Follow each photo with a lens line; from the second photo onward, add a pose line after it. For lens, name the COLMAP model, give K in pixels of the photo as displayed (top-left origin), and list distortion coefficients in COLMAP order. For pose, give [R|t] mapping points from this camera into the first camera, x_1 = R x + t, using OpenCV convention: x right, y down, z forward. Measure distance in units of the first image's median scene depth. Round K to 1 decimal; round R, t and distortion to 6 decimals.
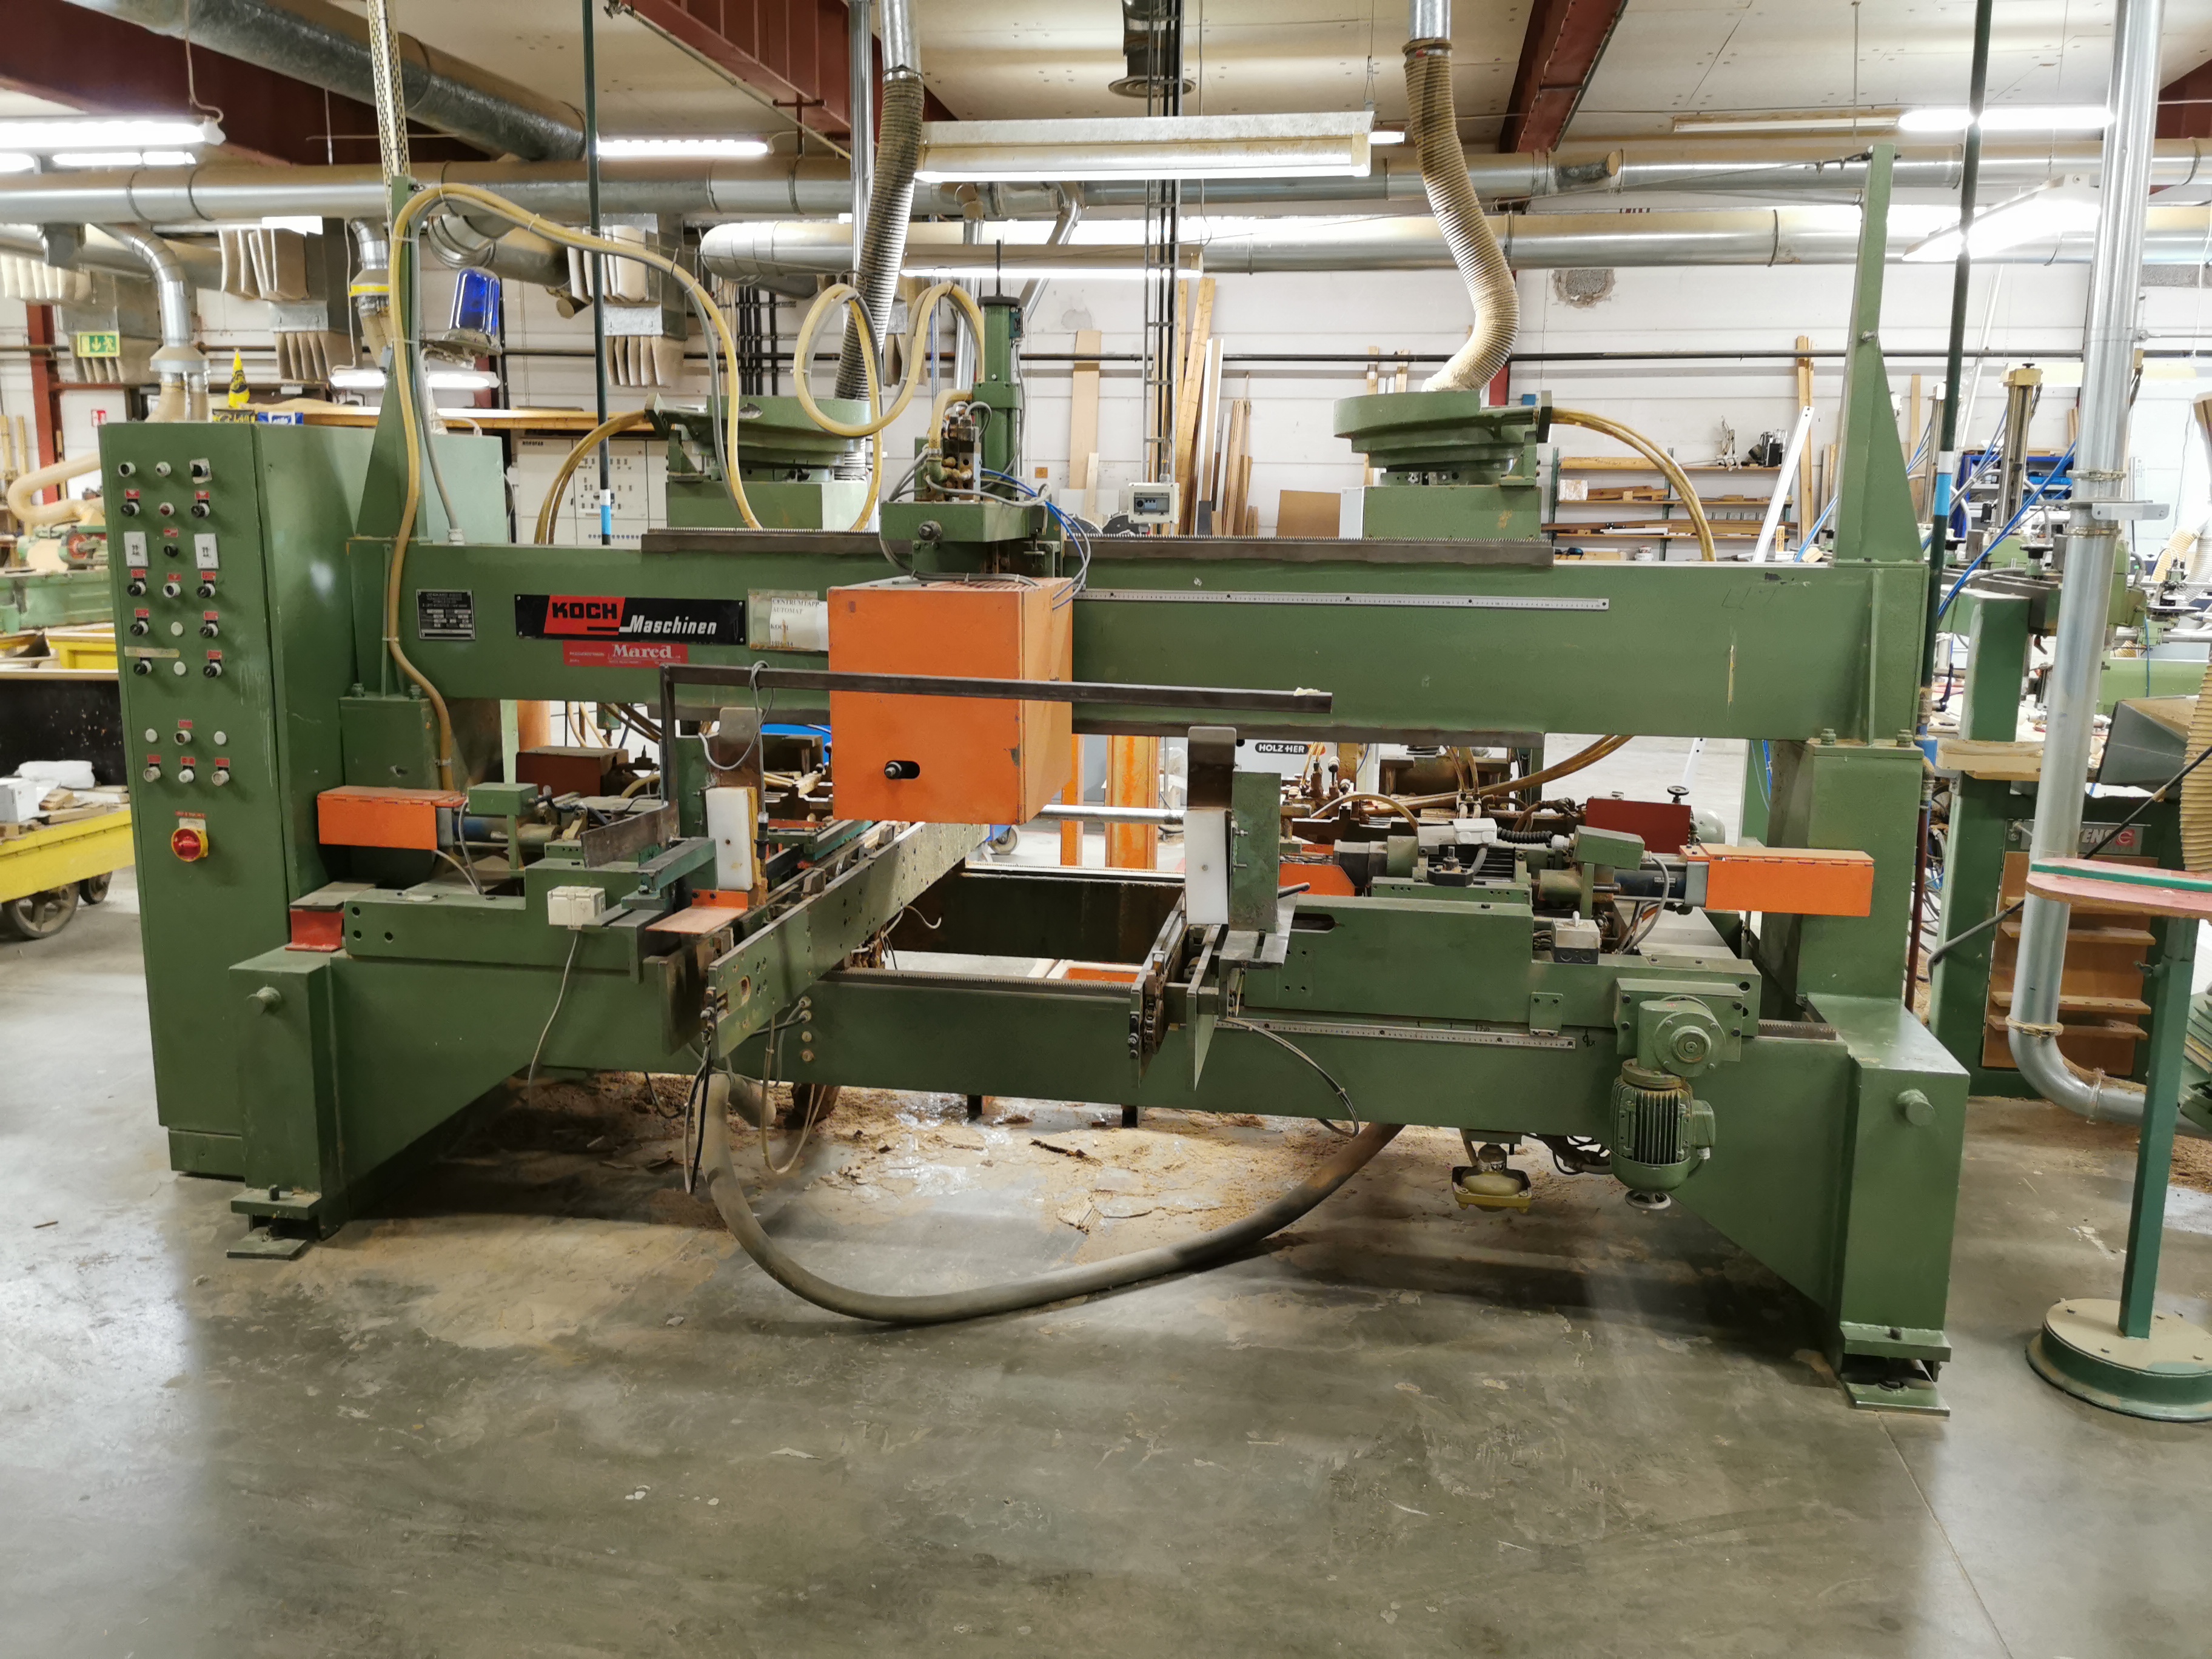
lens RADIAL K [[1718.9, 0, 1095.4], [0, 1718.9, 777.7], [0, 0, 1]] dist [0.056161, -0.066448]
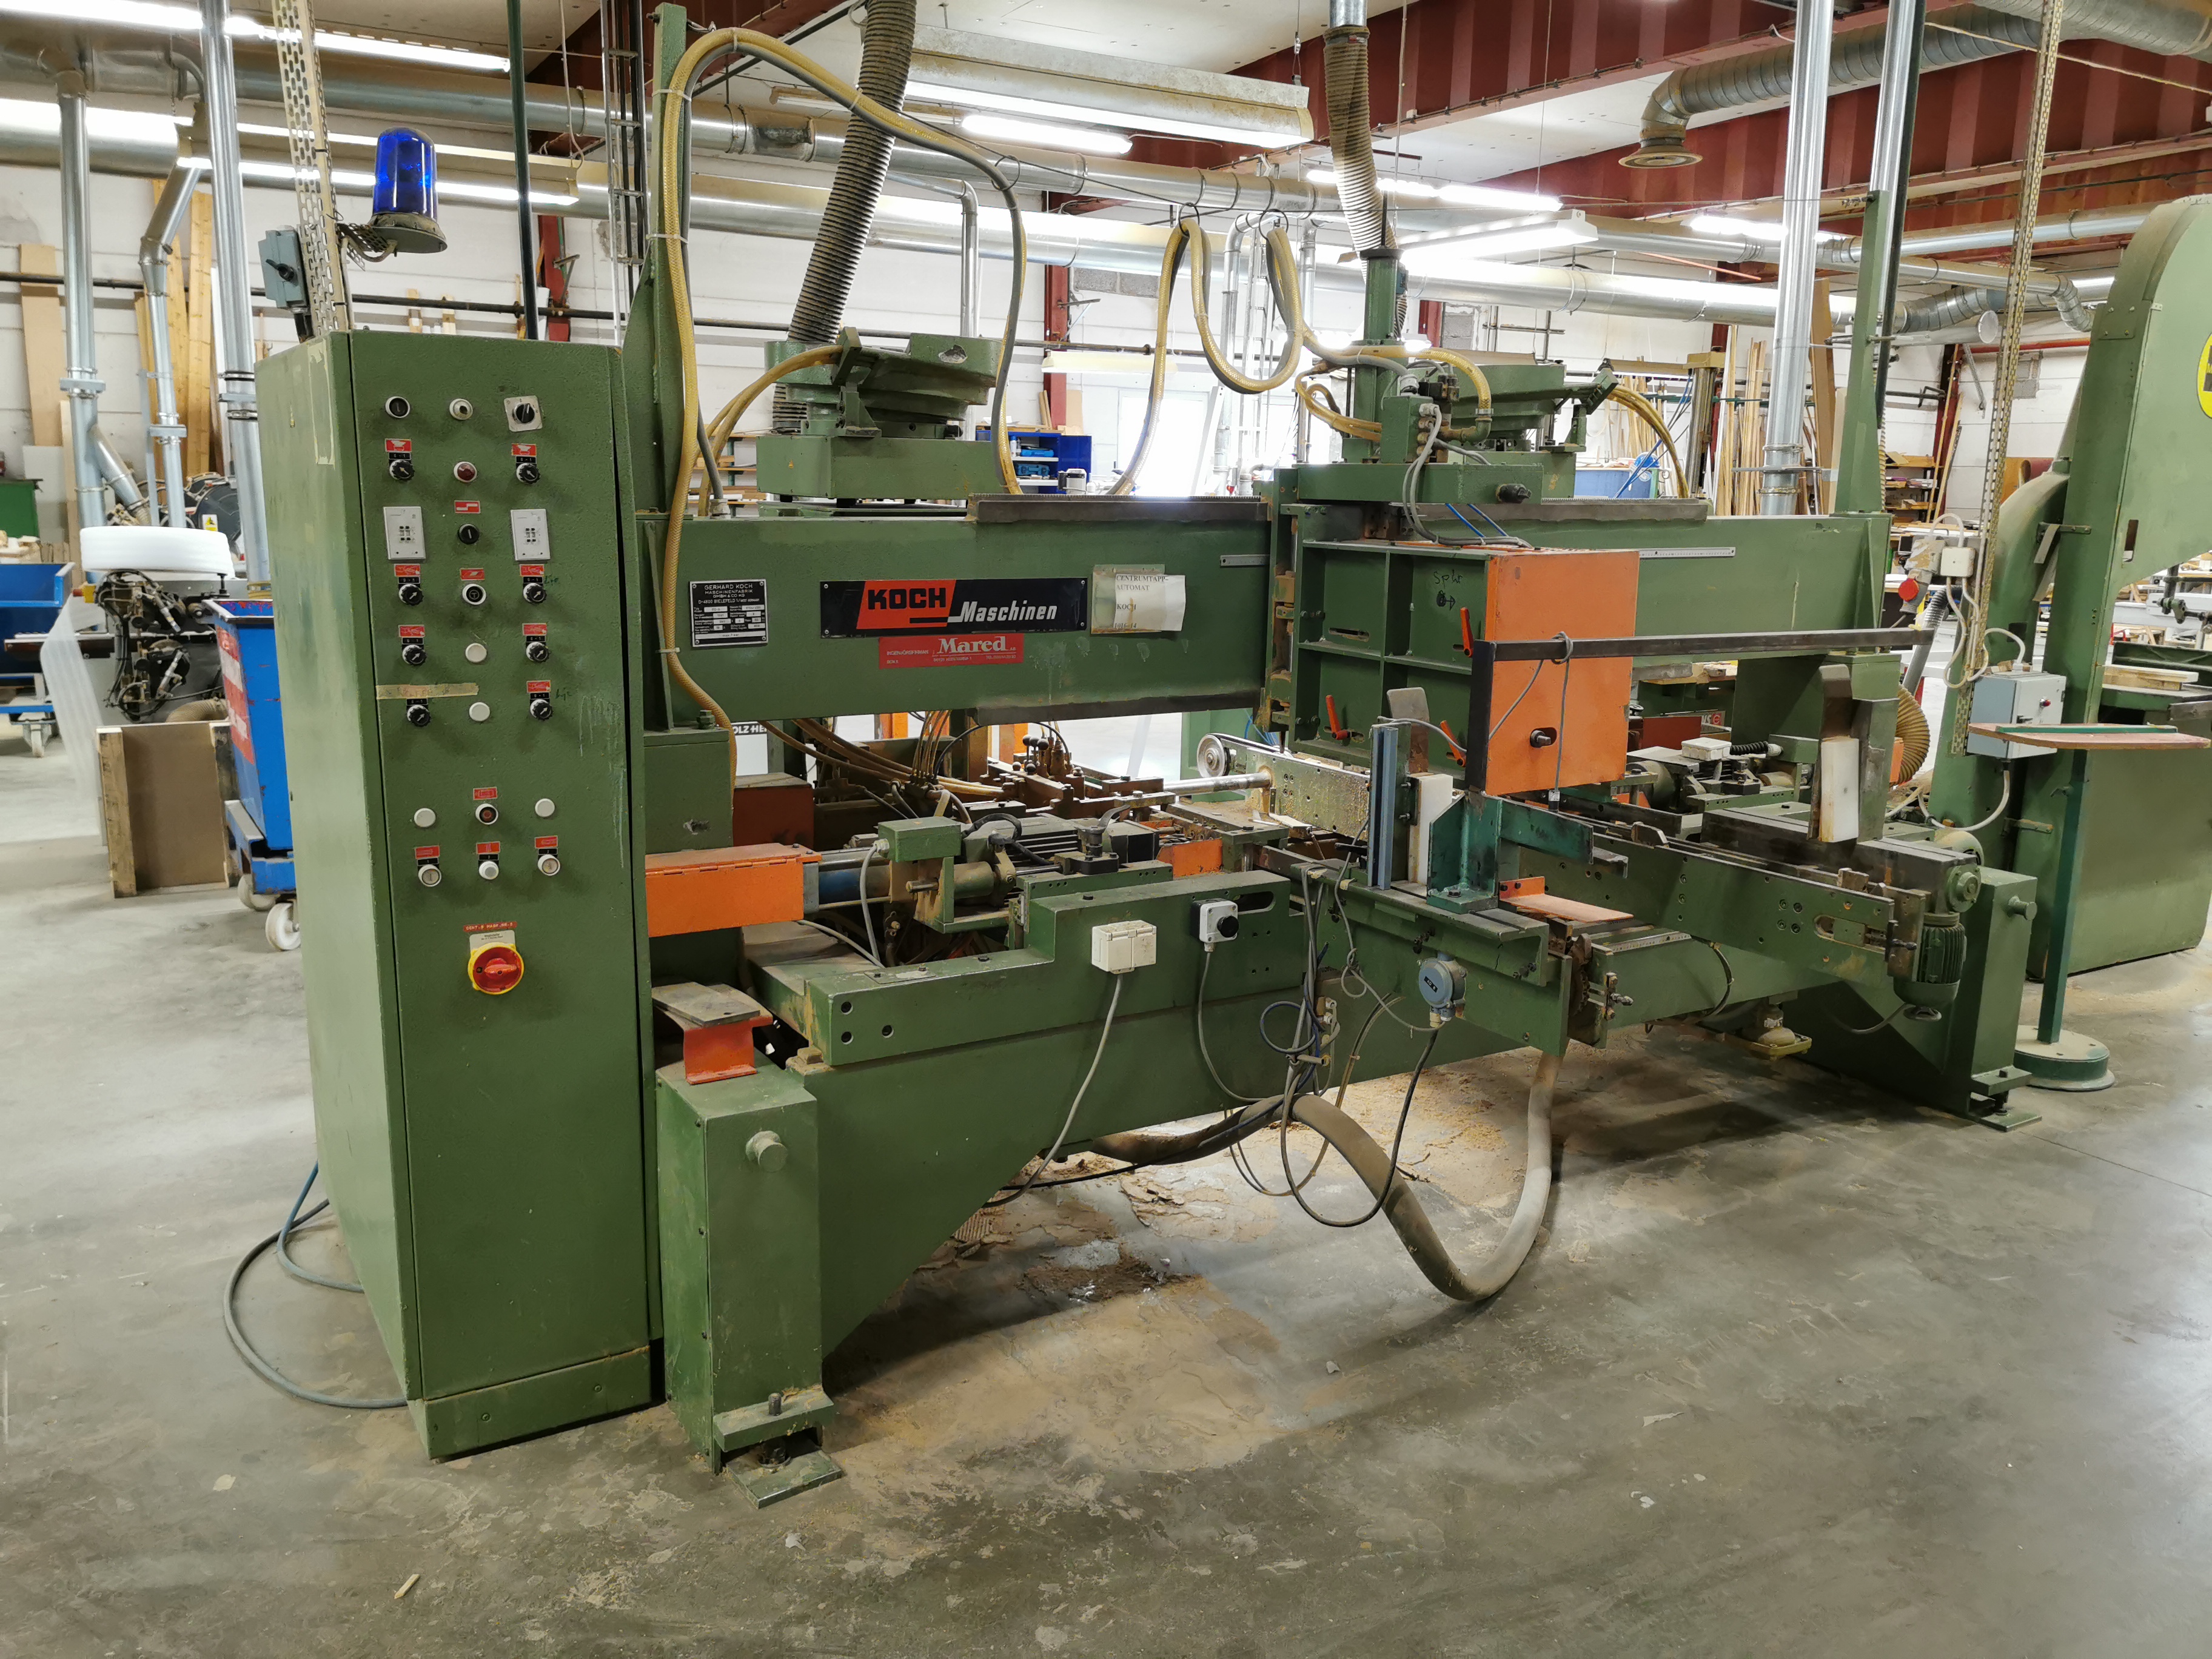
lens RADIAL K [[1721.3, 0, 1093.3], [0, 1721.3, 826.2], [0, 0, 1]] dist [0.052003, -0.081864]
pose [[0.758221, -0.128246, 0.639261, -0.776978], [0.098423, 0.991742, 0.082221, -0.050041], [-0.644527, 0.000576, 0.764582, 0.334969]]
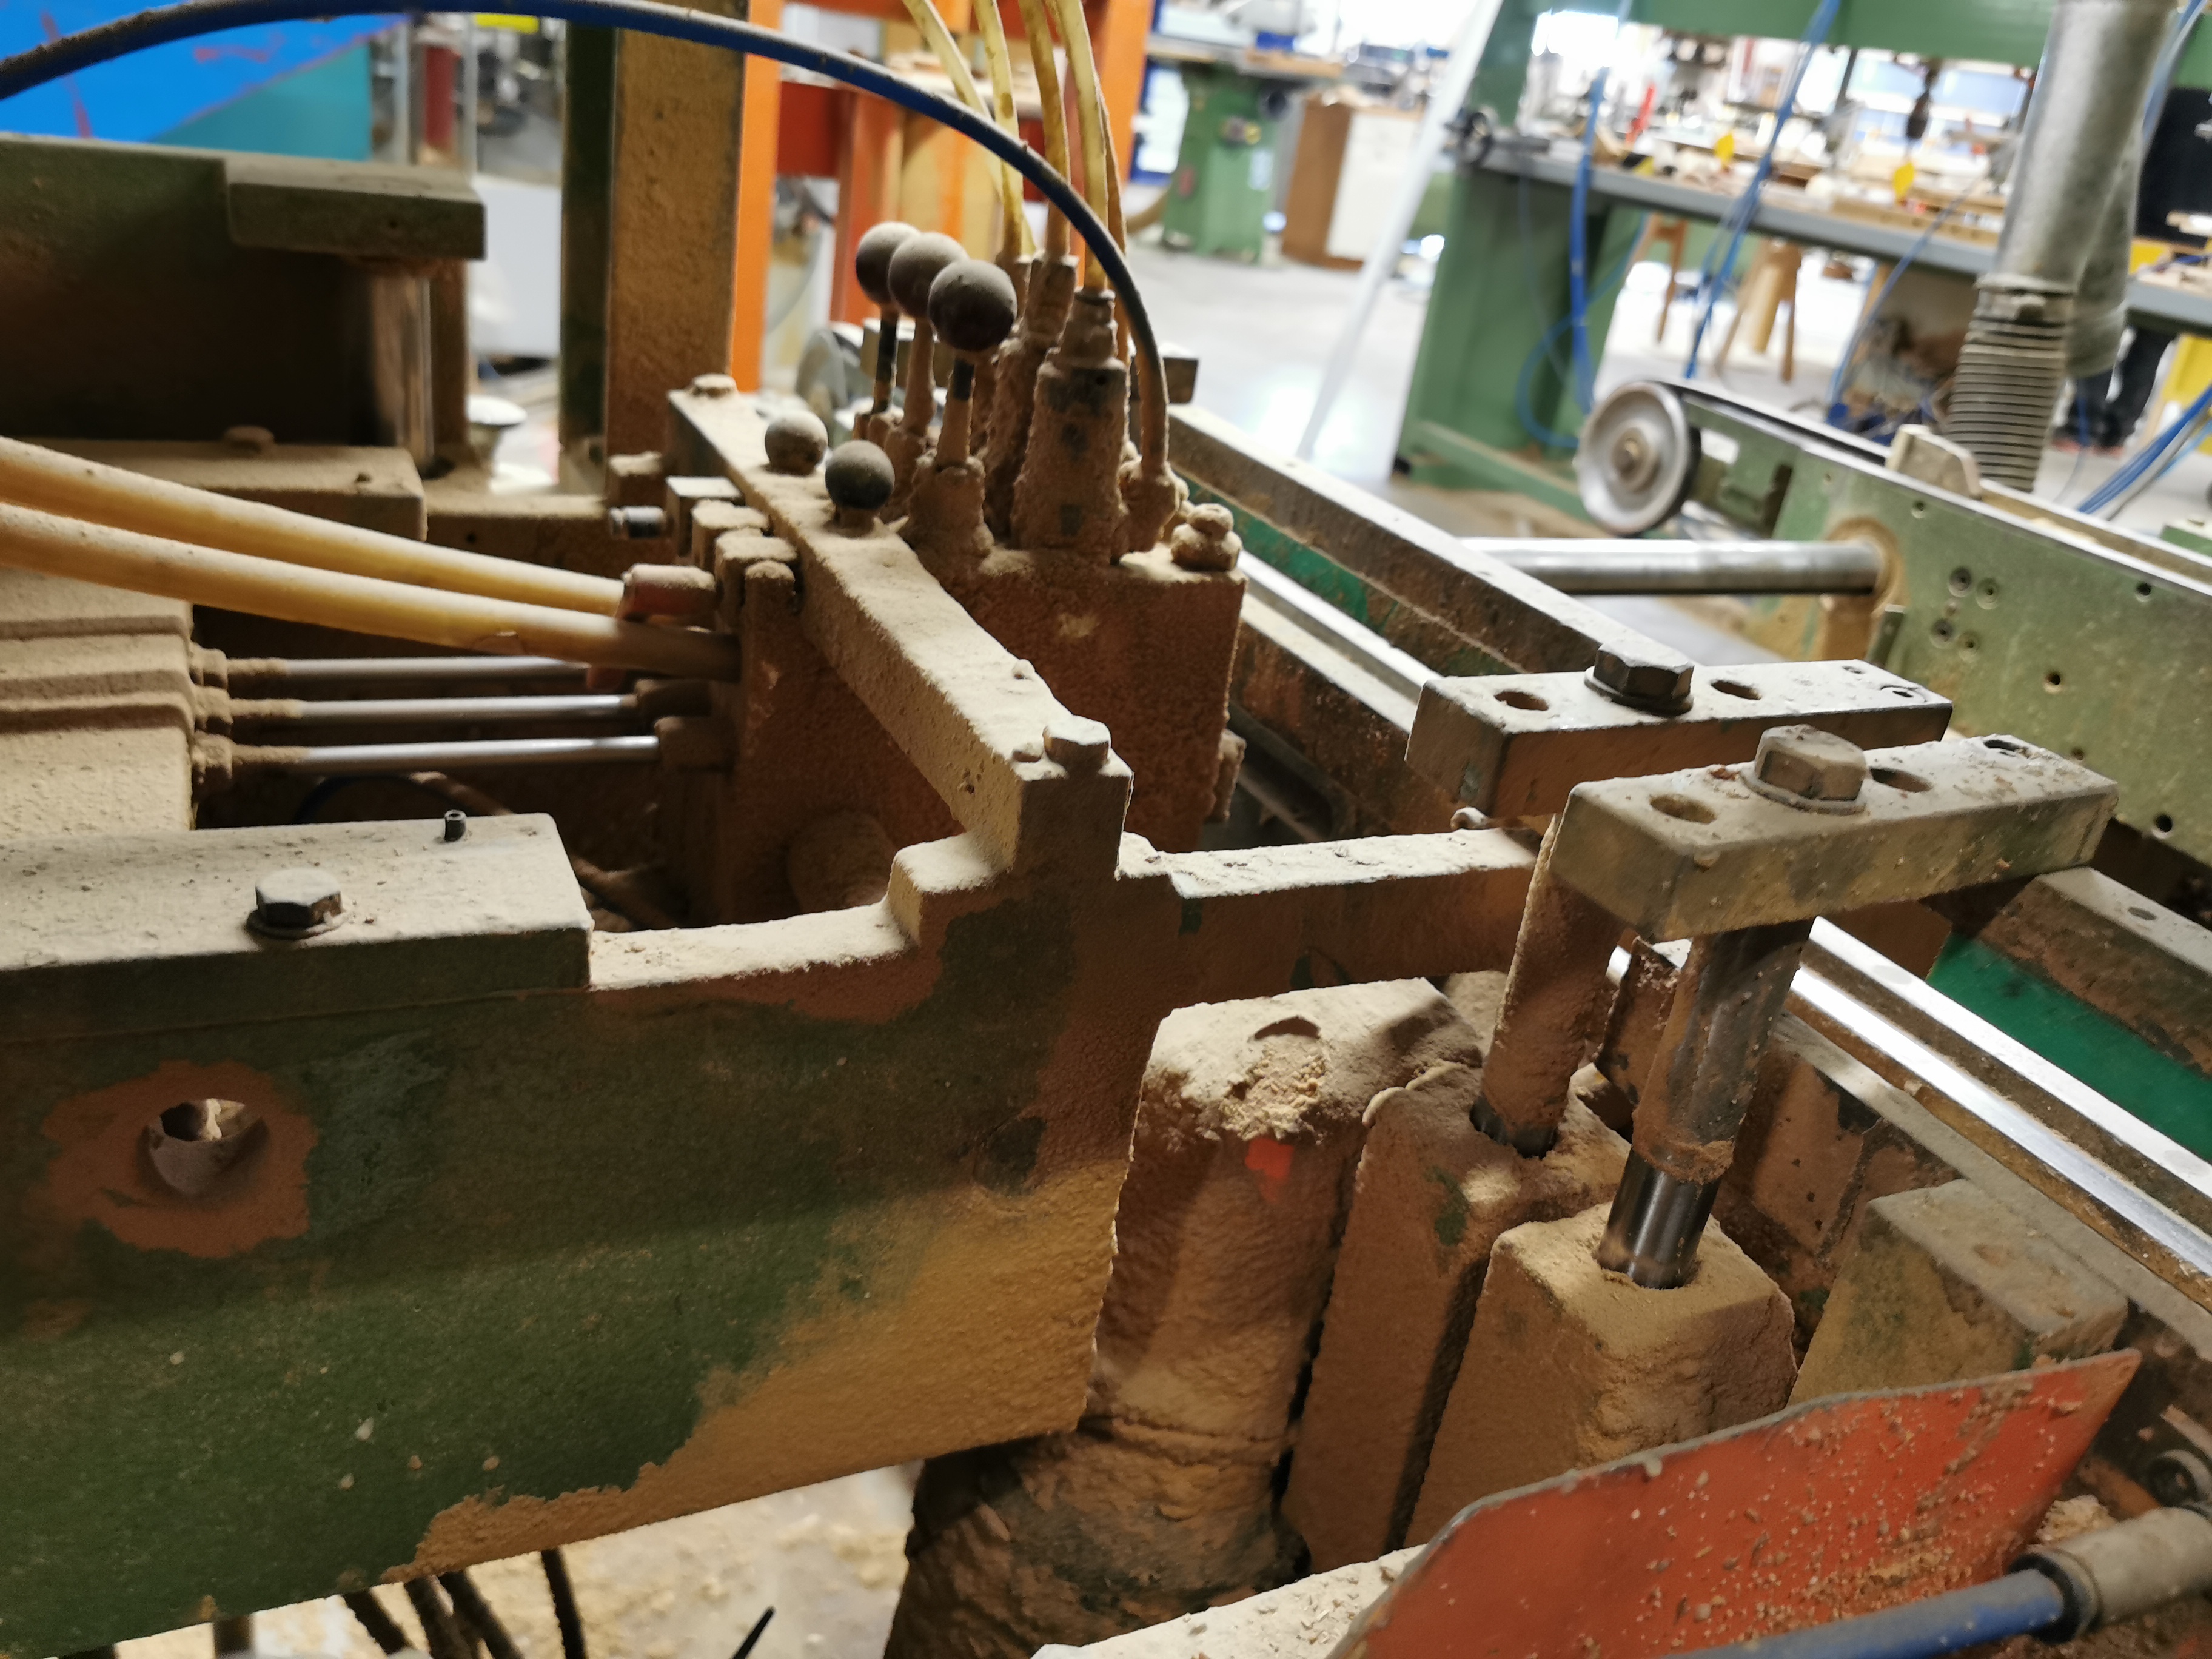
lens RADIAL K [[1779.7, 0, 1106.0], [0, 1779.7, 829.5], [0, 0, 1]] dist [-0.023033, -0.007757]
pose [[0.812148, -0.141813, 0.565954, -0.241143], [-0.040314, 0.954053, 0.296912, -0.021021], [-0.582057, -0.263953, 0.769116, 0.982075]]
